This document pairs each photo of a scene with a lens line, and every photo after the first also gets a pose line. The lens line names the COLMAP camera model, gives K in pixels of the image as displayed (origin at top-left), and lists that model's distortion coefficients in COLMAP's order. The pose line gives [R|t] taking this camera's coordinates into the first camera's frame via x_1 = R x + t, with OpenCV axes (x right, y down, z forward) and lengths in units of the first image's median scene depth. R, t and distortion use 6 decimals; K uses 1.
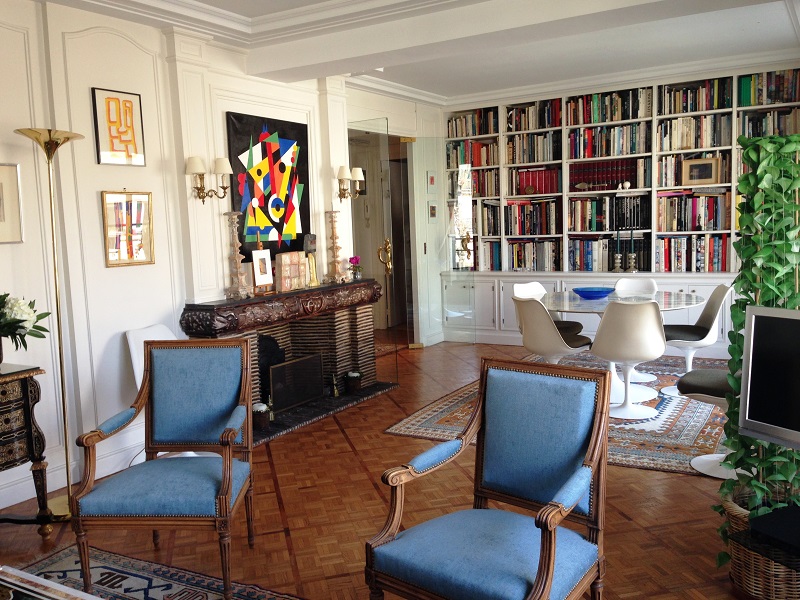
lens RADIAL K [[724.7, 0, 400.0], [0, 724.7, 300.0], [0, 0, 1]] dist [0.143011, -0.273802]
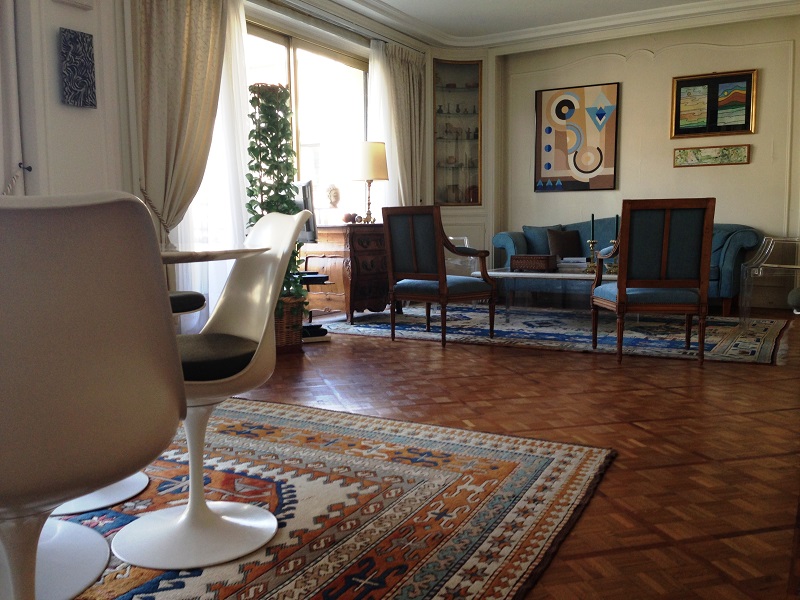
lens RADIAL K [[724.7, 0, 400.0], [0, 724.7, 300.0], [0, 0, 1]] dist [0.143011, -0.273802]
pose [[-0.998725, 0.047804, -0.016203, 0.090041], [0.043673, 0.979341, 0.197441, -0.022805], [0.025307, 0.196482, -0.980181, 1.012810]]
